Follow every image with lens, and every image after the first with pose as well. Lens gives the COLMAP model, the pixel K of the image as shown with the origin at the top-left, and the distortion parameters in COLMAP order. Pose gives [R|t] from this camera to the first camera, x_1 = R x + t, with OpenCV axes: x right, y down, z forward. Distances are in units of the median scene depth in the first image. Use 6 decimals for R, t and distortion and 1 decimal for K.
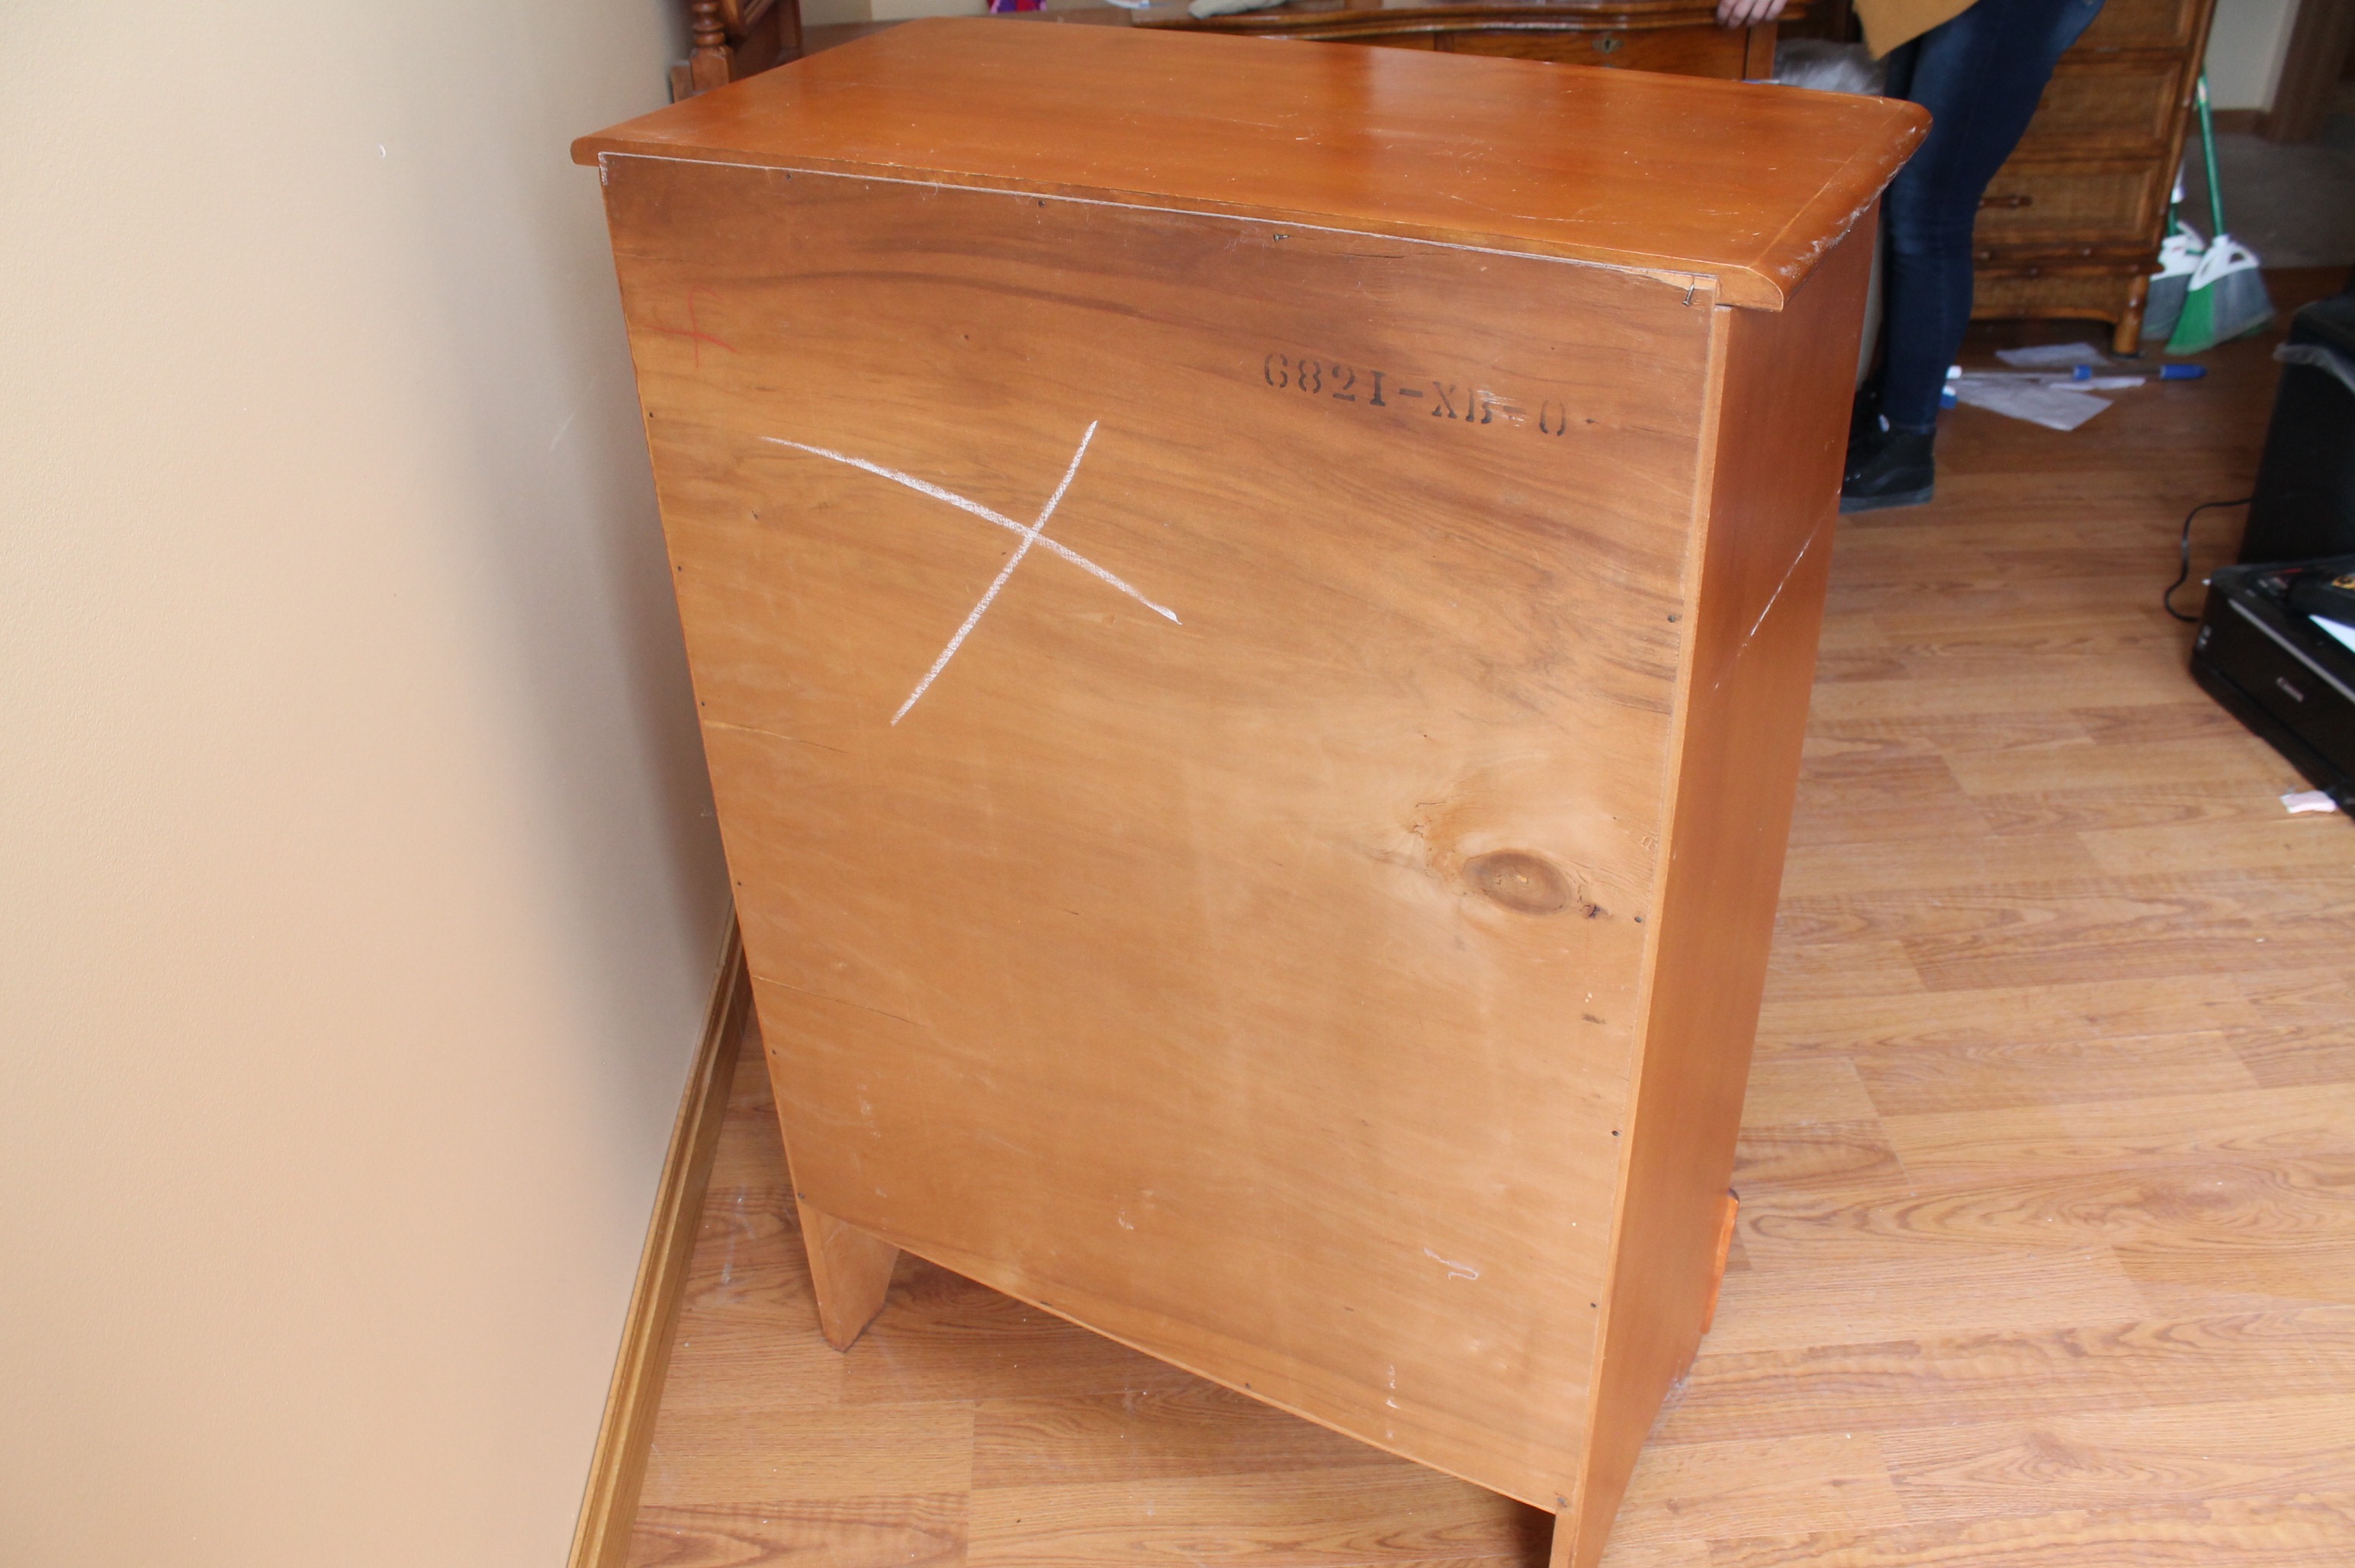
lens RADIAL K [[1967.8, 0, 1186.7], [0, 1967.8, 776.0], [0, 0, 1]] dist [-0.147267, 0.108181]
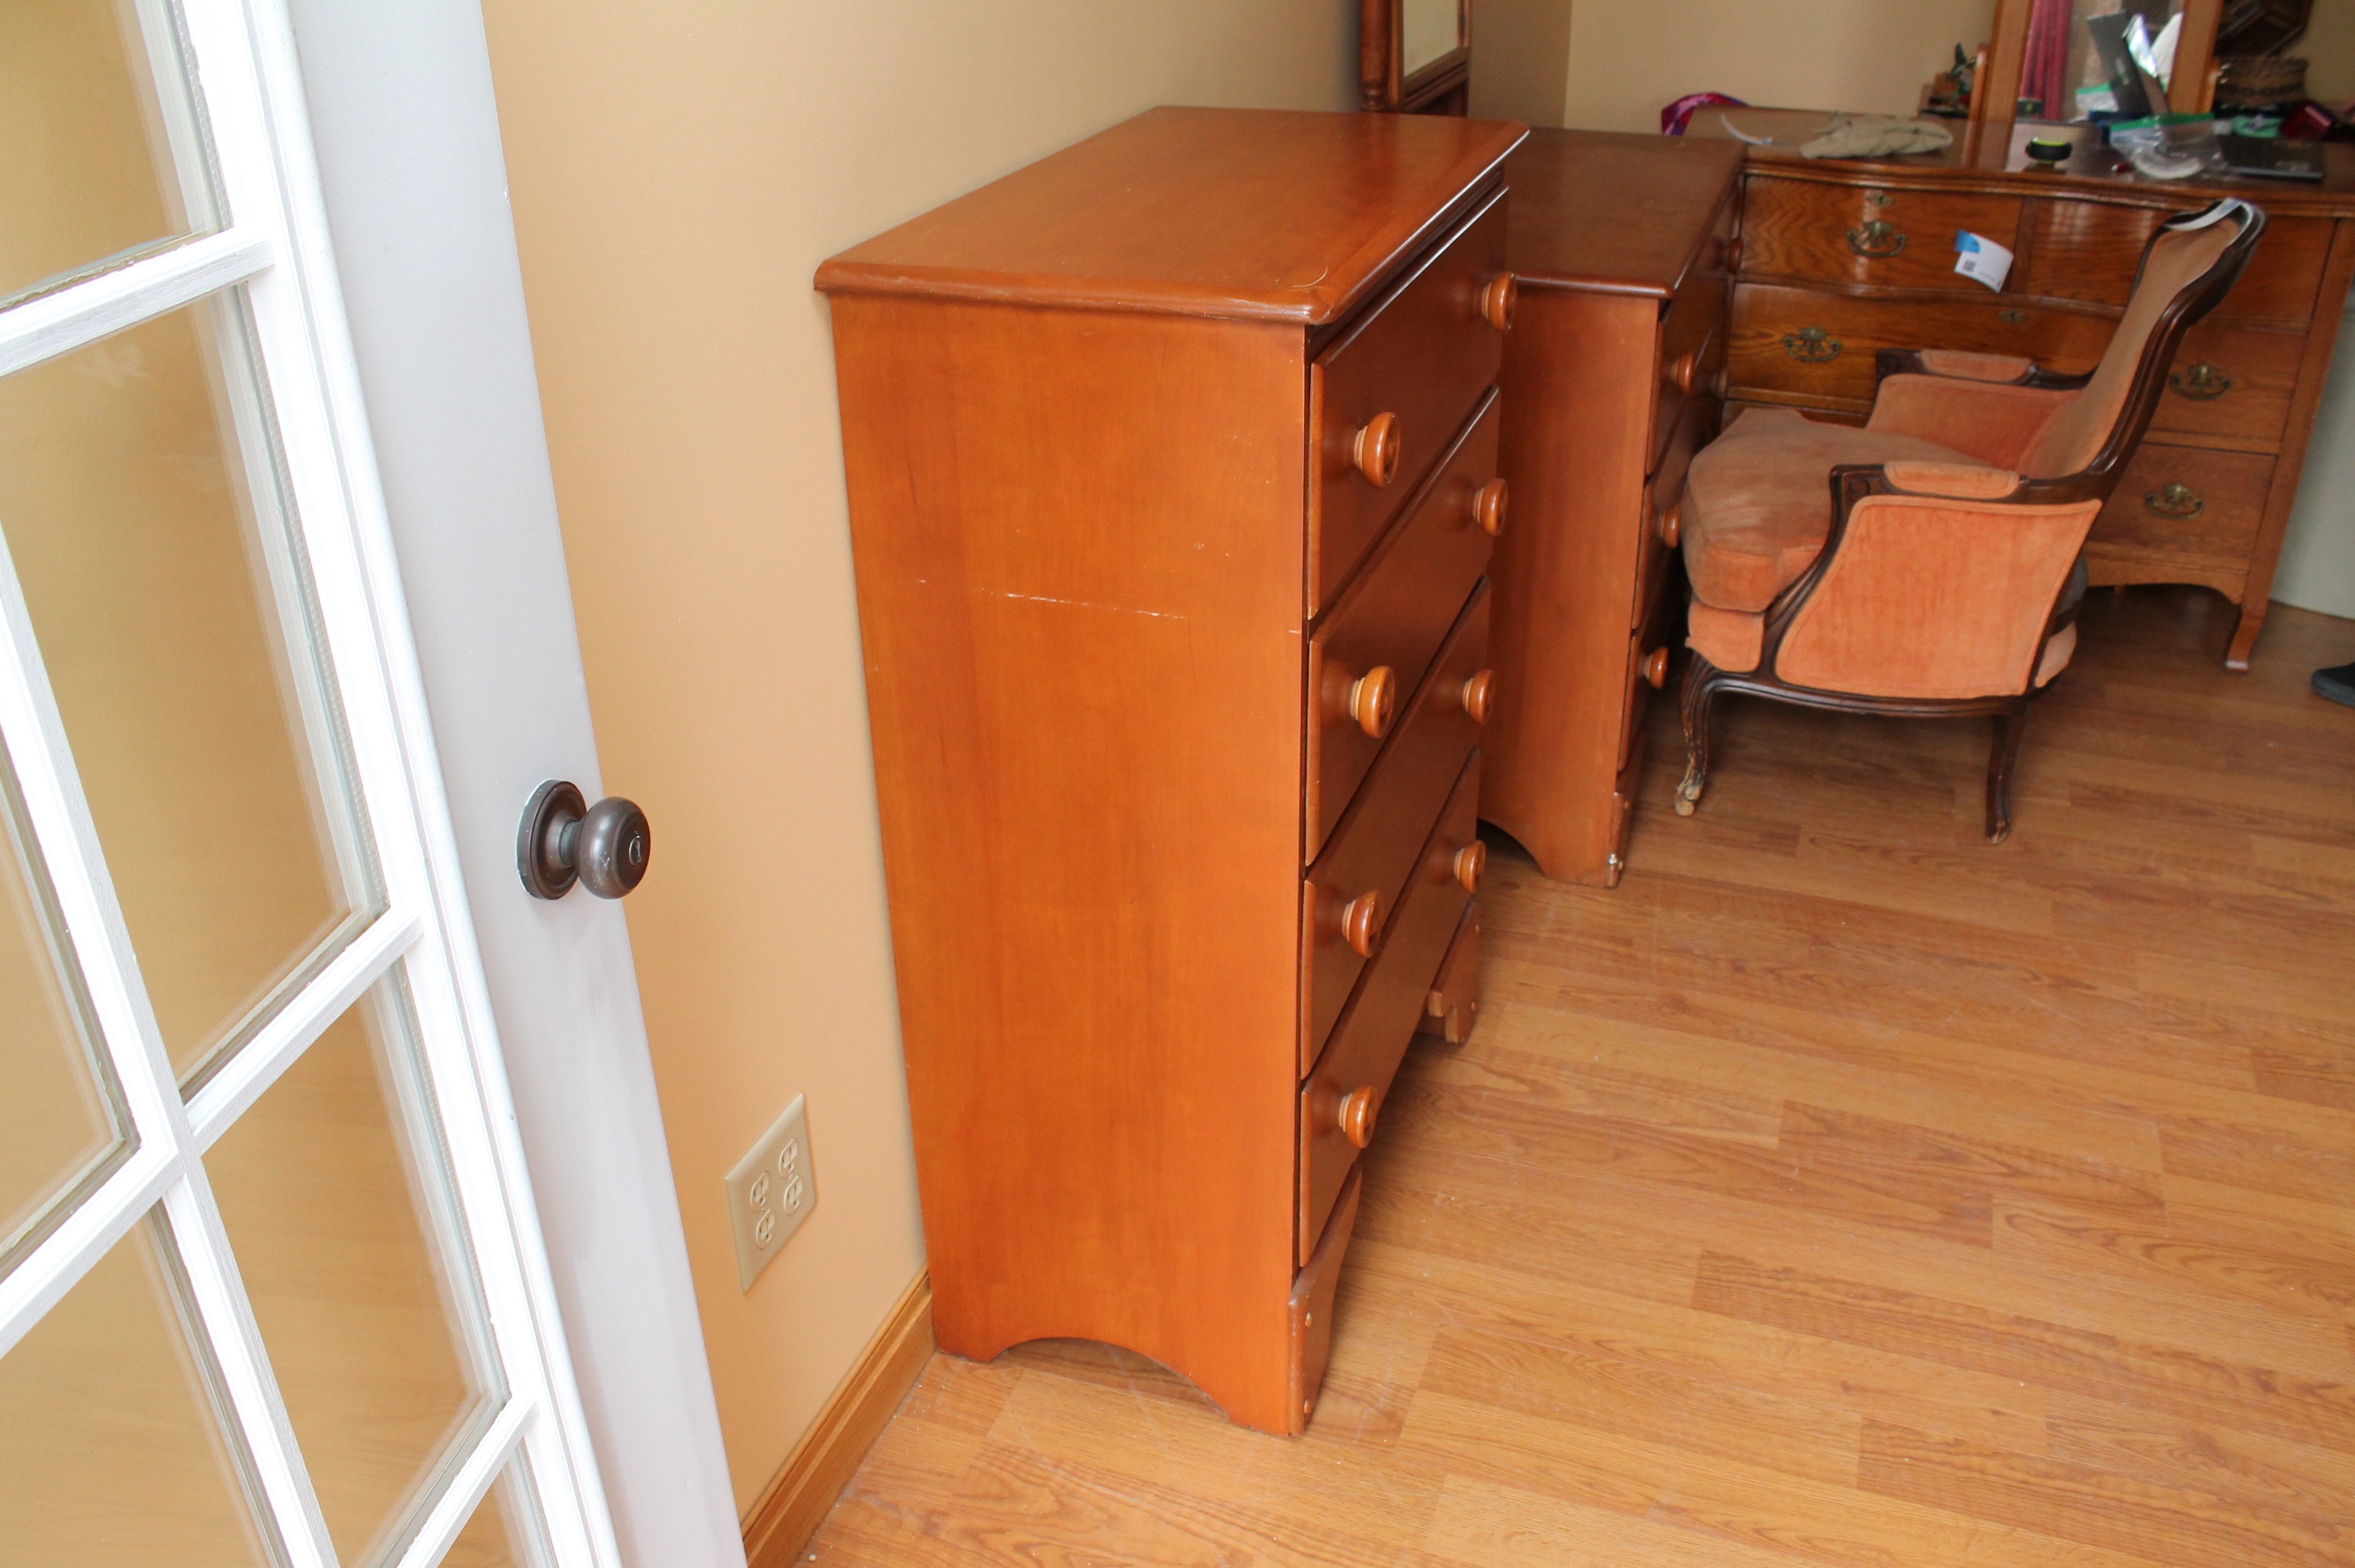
lens RADIAL K [[1967.8, 0, 1160.1], [0, 1967.8, 774.7], [0, 0, 1]] dist [-0.147267, 0.108181]
pose [[0.921505, 0.204305, -0.330285, 0.151970], [-0.224769, 0.974103, -0.024559, 0.118336], [0.316714, 0.096869, 0.943562, -0.244495]]
